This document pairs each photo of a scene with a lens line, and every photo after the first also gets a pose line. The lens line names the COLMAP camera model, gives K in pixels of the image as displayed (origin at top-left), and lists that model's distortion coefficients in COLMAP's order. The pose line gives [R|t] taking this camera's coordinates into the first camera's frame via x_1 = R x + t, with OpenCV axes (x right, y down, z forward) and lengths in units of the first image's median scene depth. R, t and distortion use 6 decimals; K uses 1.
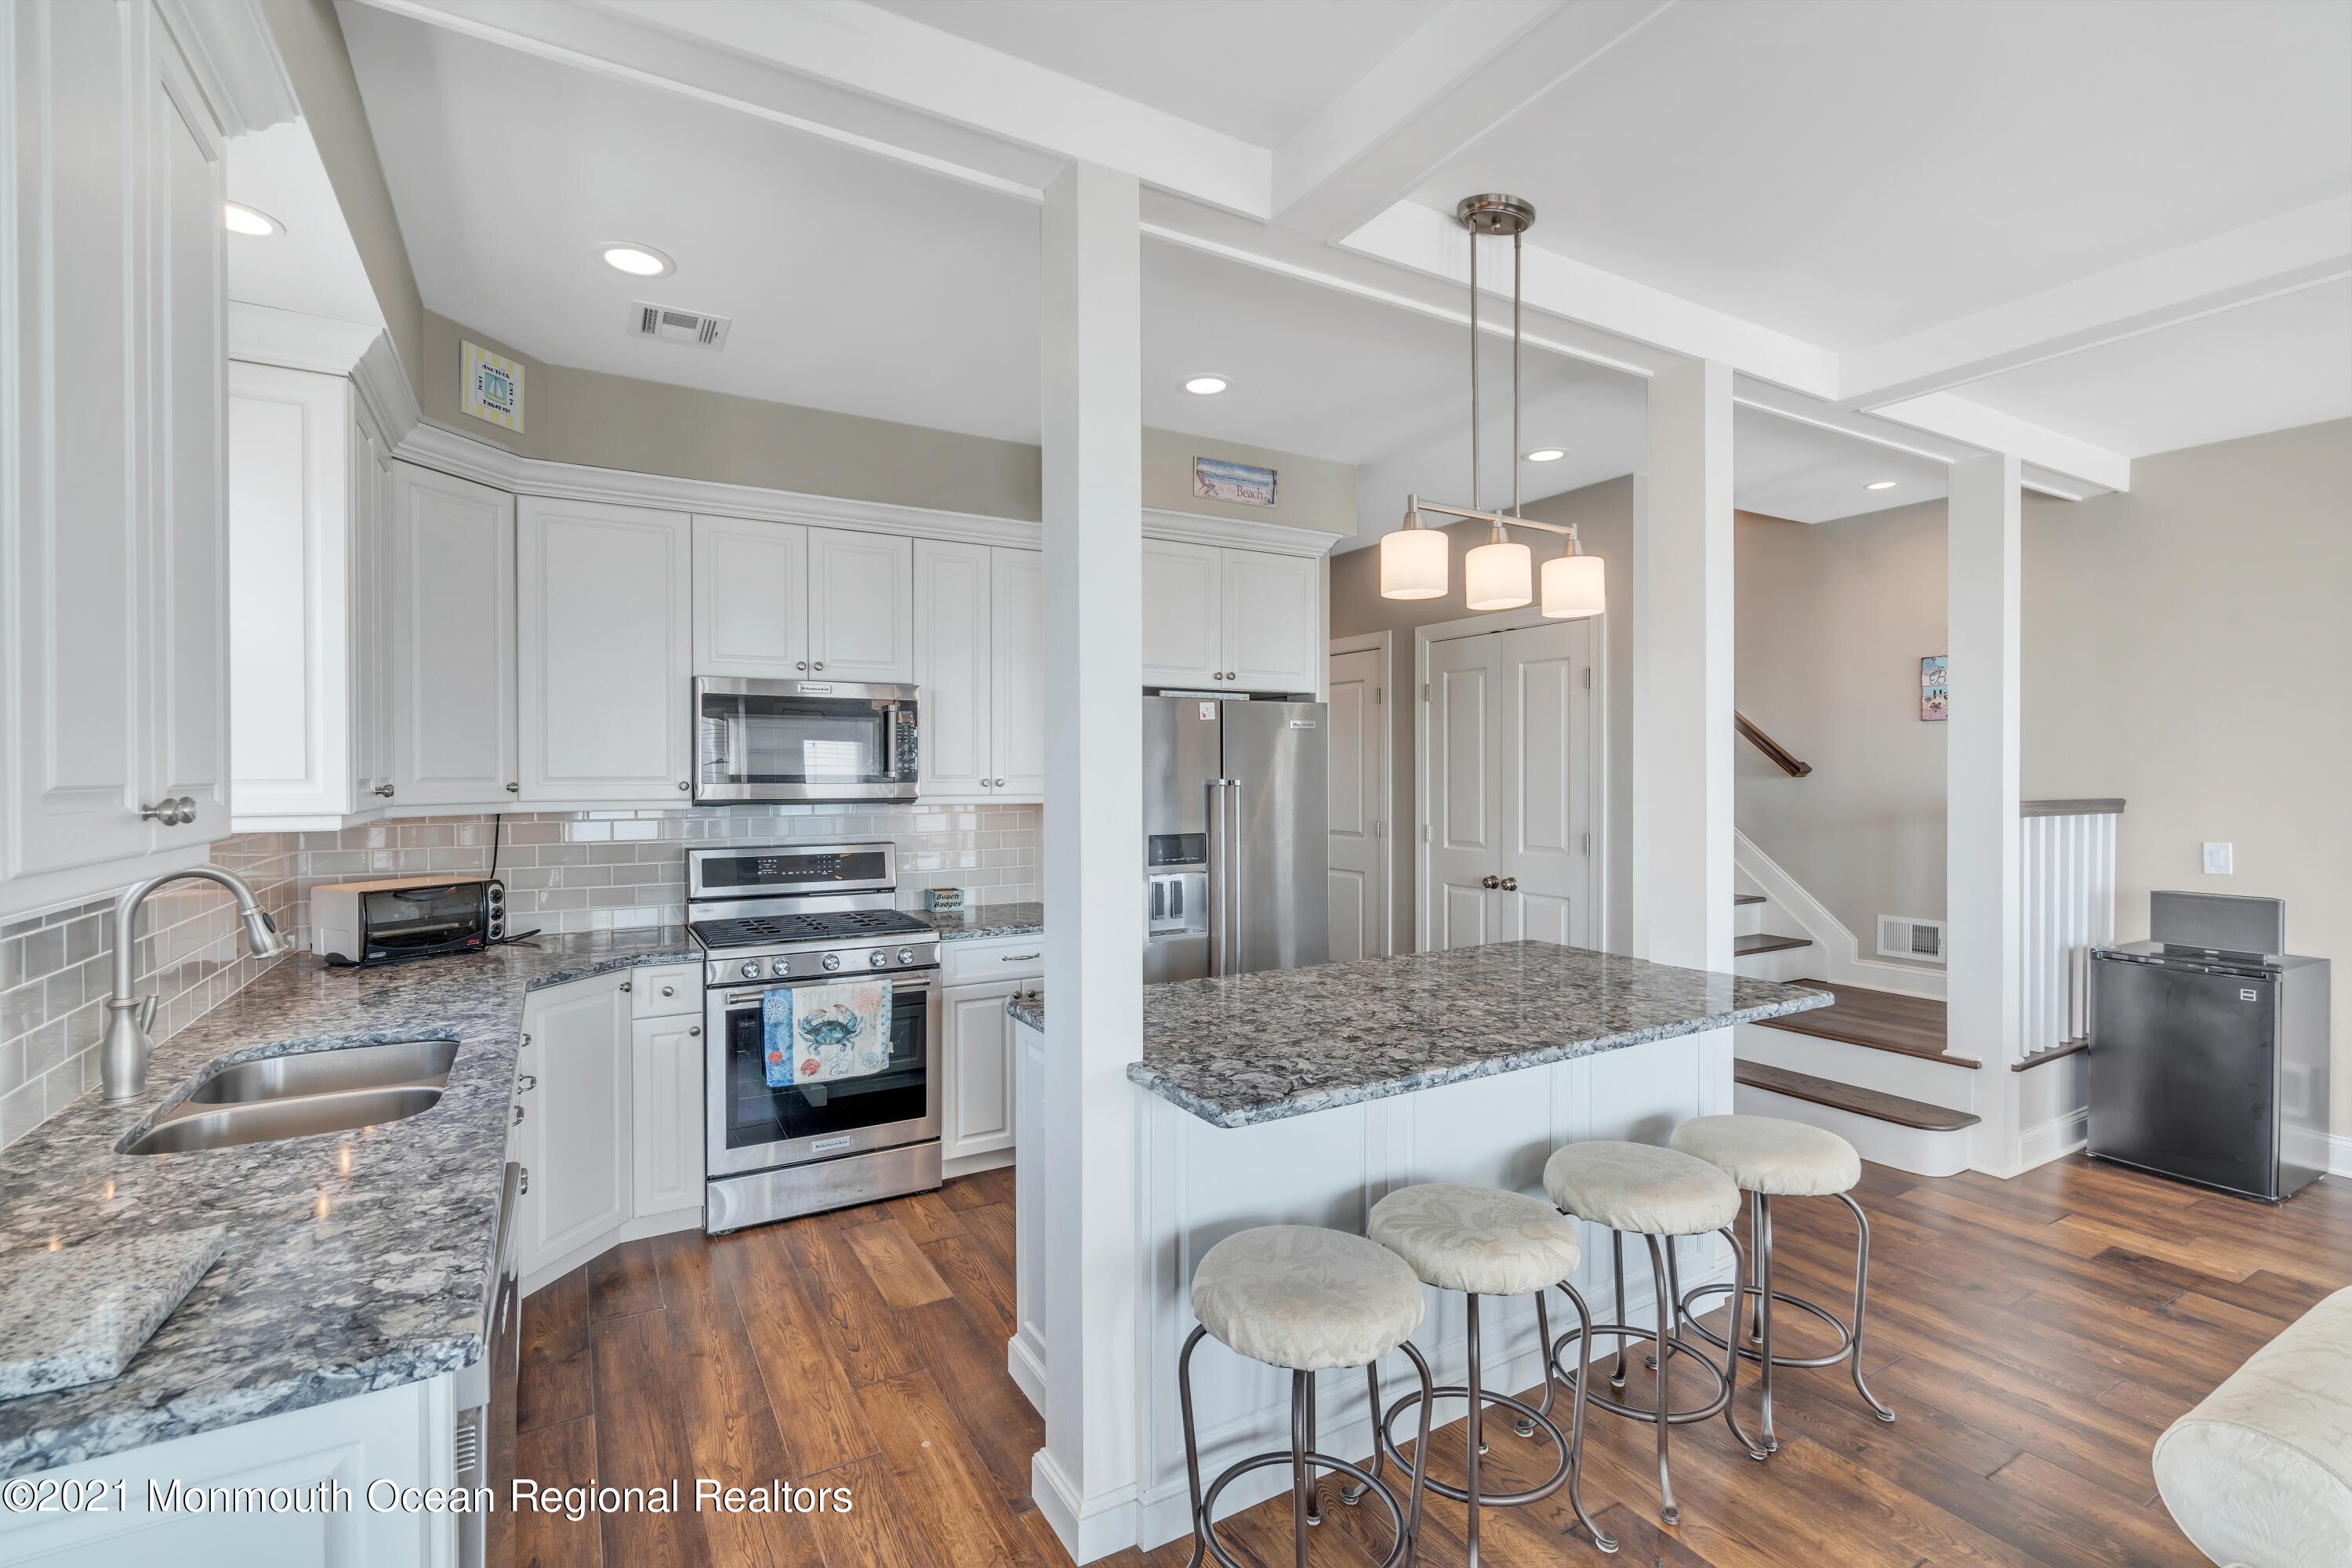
lens RADIAL K [[1062.5, 0, 1174.9], [0, 1062.5, 774.4], [0, 0, 1]] dist [-0.009657, 0.004199]
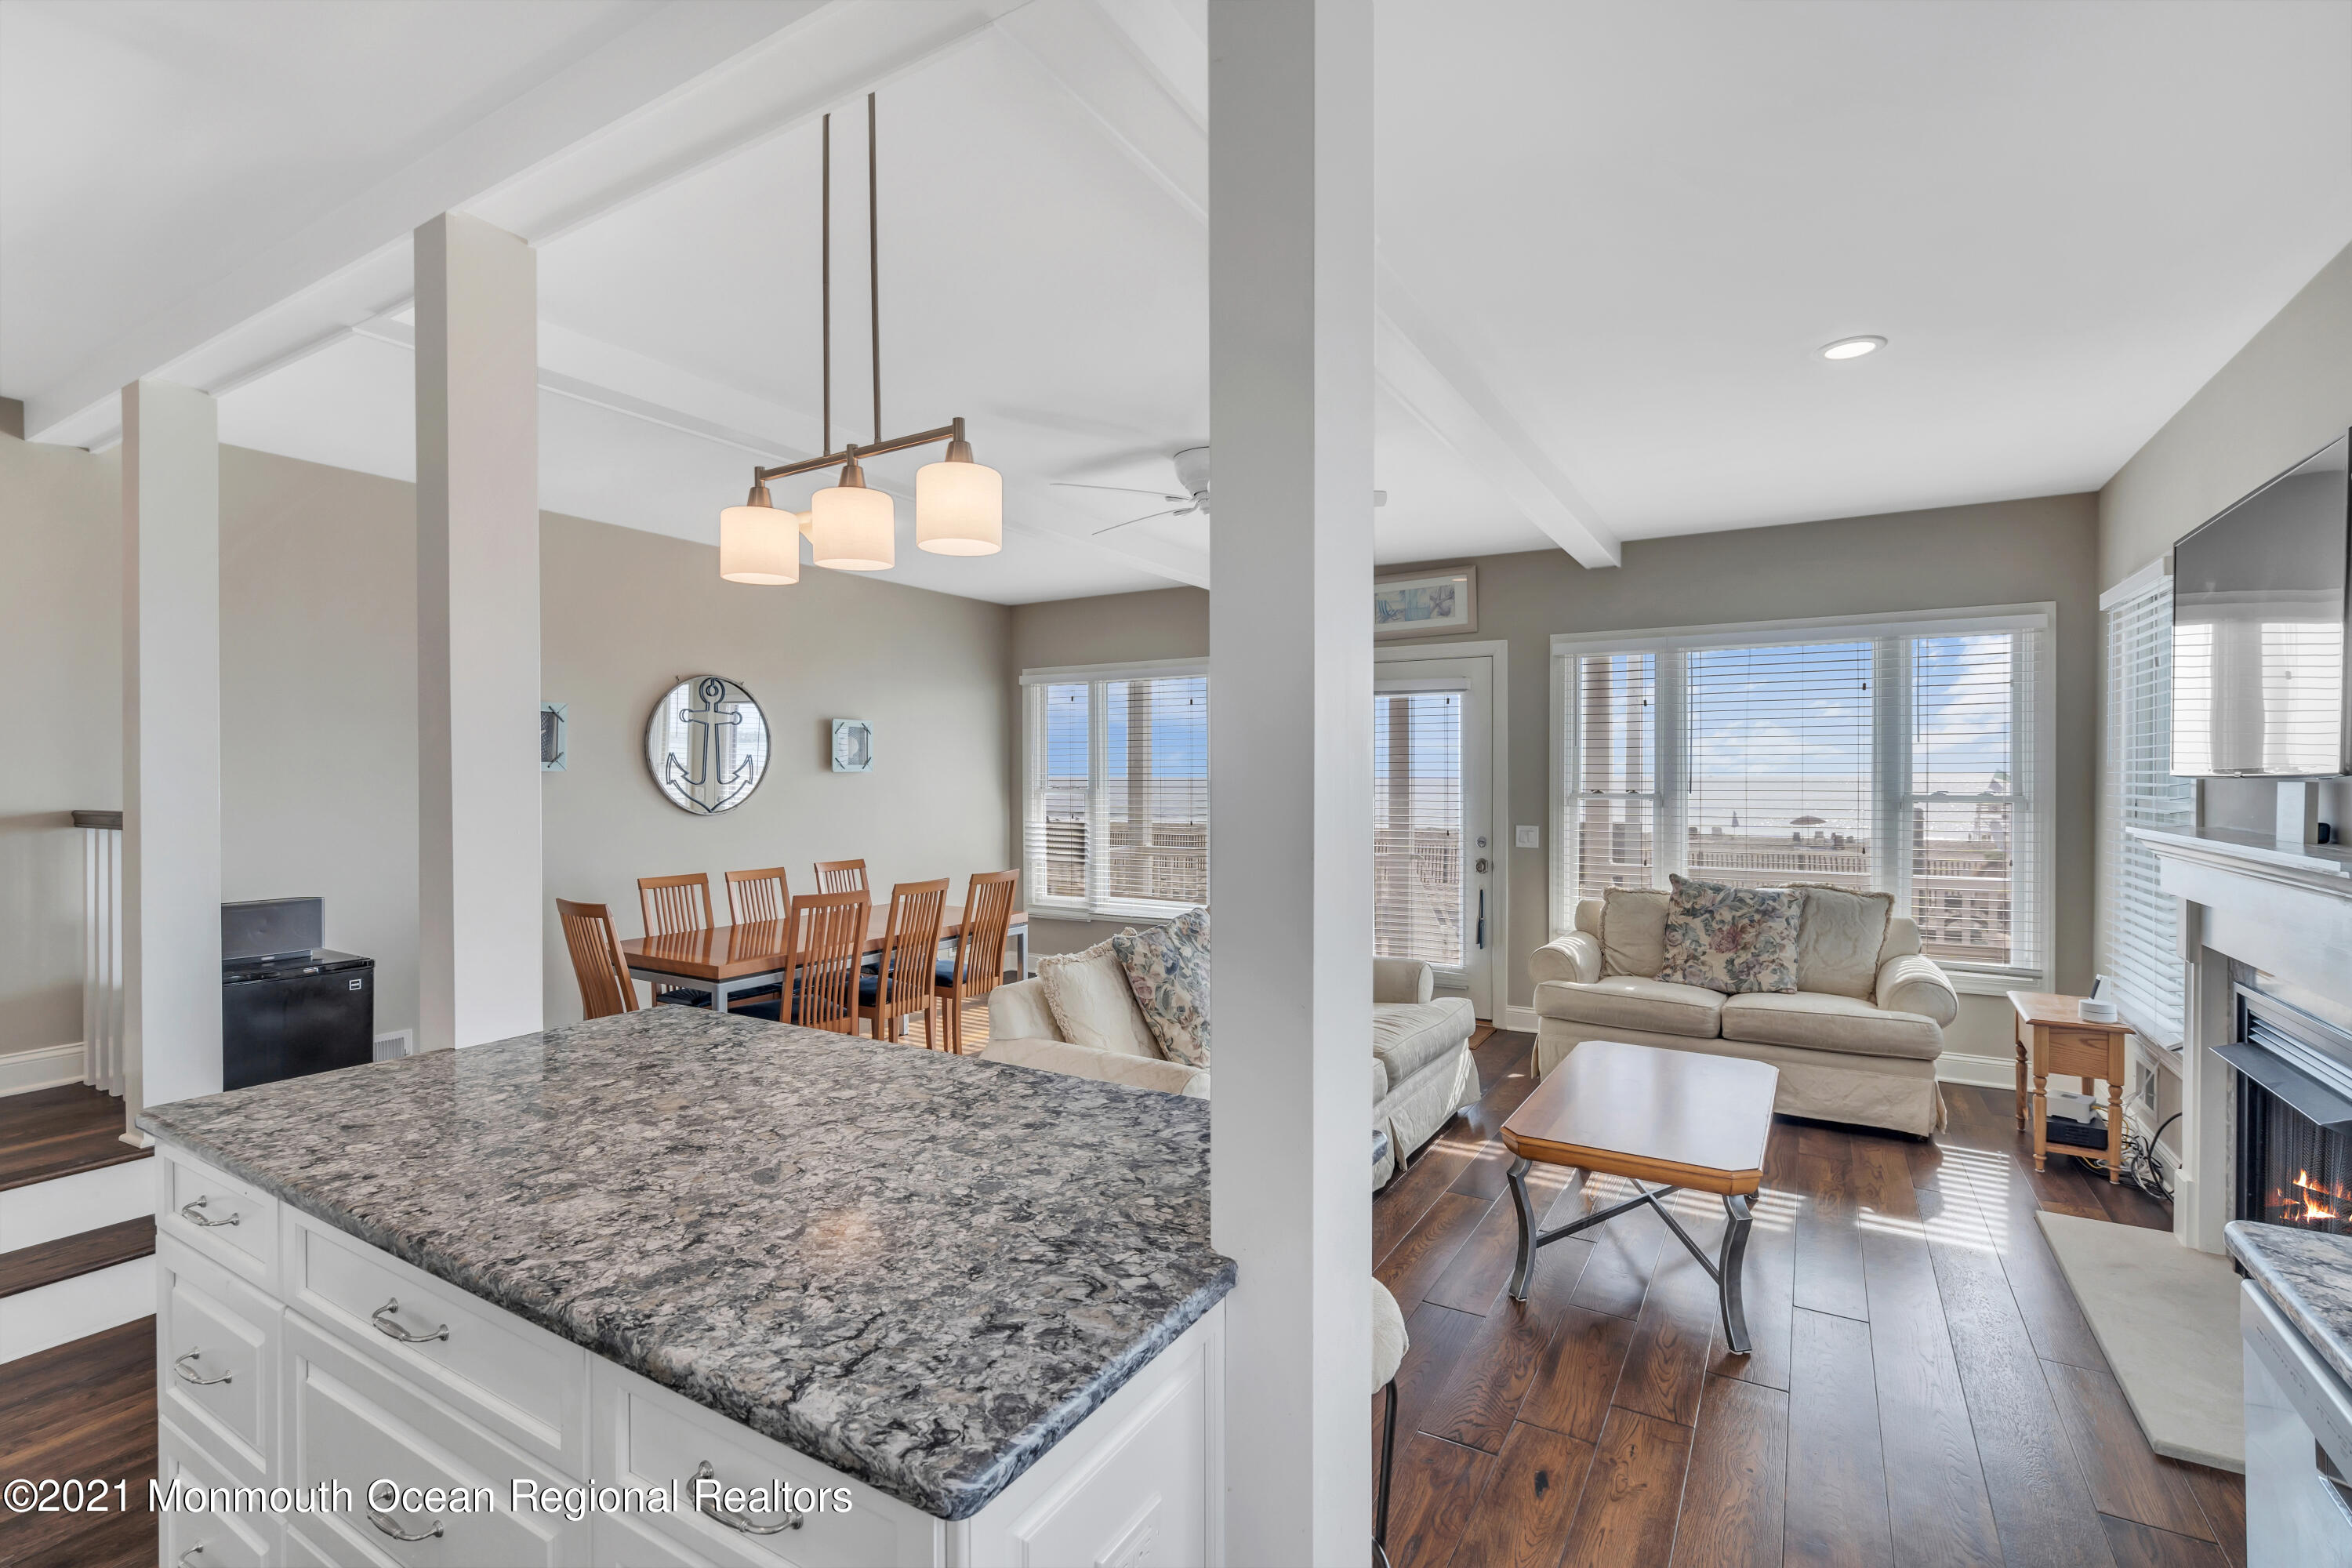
lens RADIAL K [[1062.5, 0, 1179.0], [0, 1062.5, 783.4], [0, 0, 1]] dist [-0.009657, 0.004199]
pose [[-0.485214, -0.005297, 0.874379, -0.486525], [0.004901, 0.999949, 0.008777, -0.002894], [-0.874382, 0.008544, -0.485164, 1.137071]]
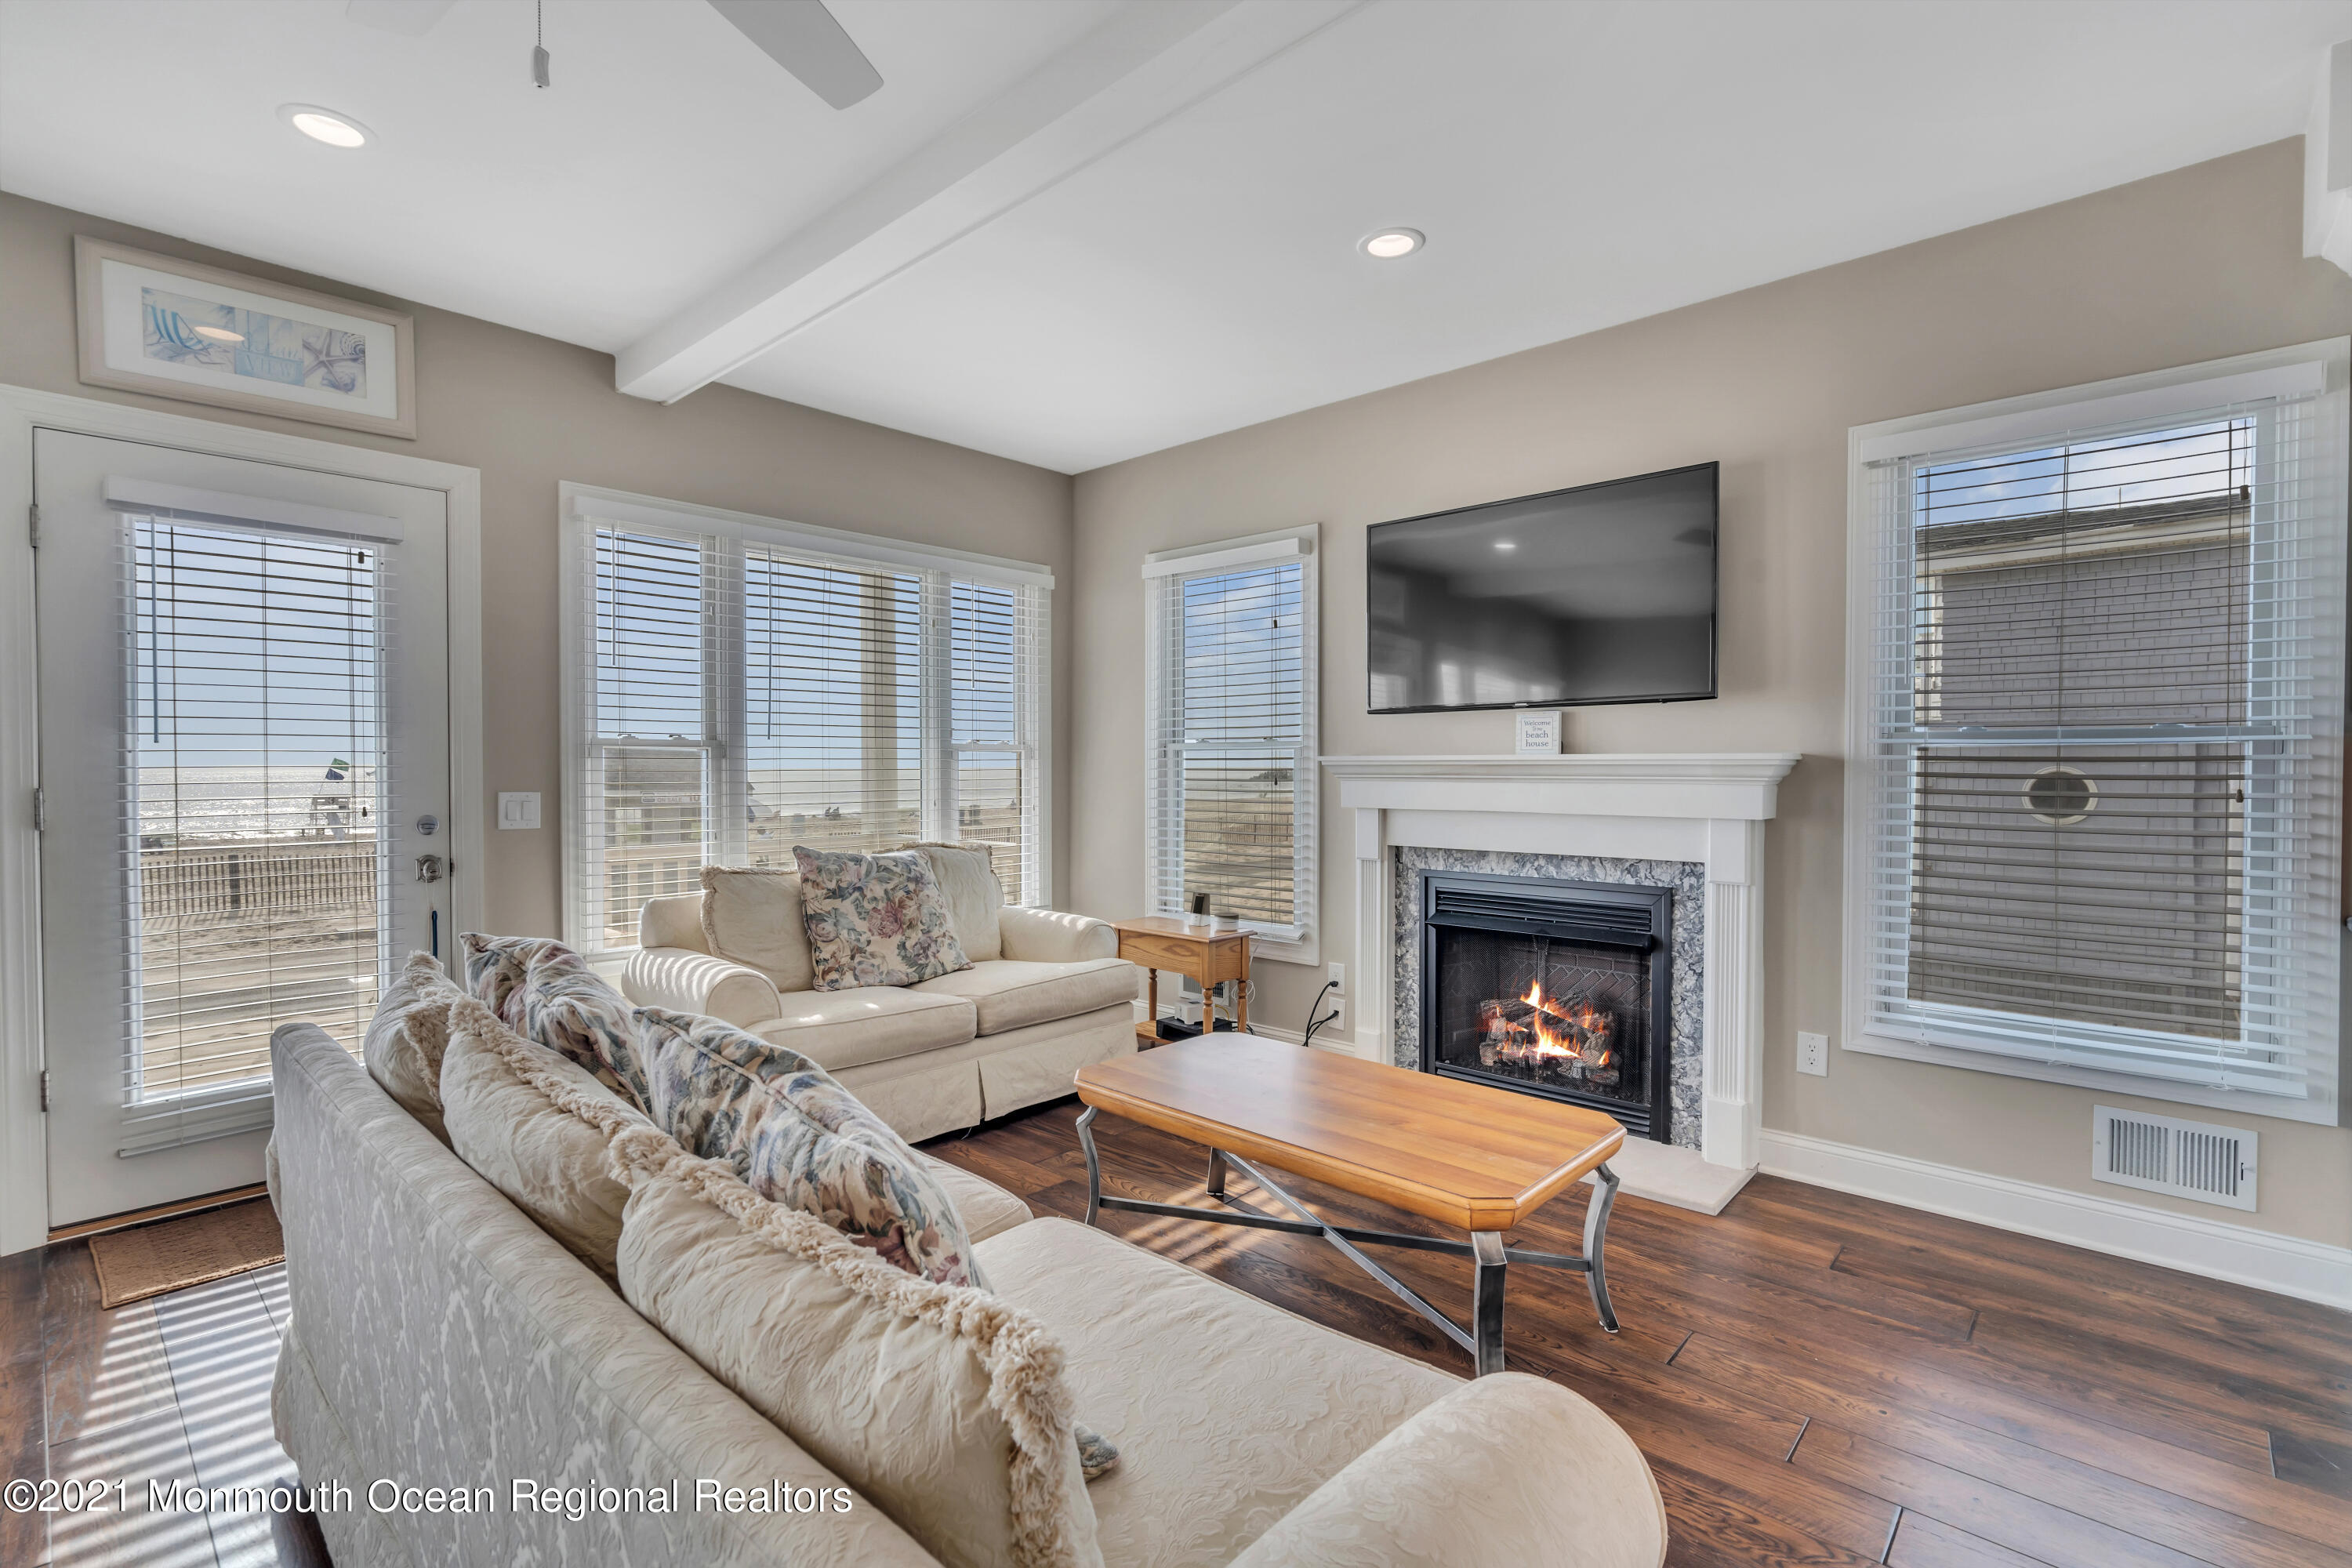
lens RADIAL K [[1062.5, 0, 1171.5], [0, 1062.5, 785.7], [0, 0, 1]] dist [-0.009657, 0.004199]
pose [[-0.956412, 0.008087, -0.291908, 0.834127], [0.001719, 0.999755, 0.022064, 0.080829], [0.292015, 0.020601, -0.956192, 0.896948]]
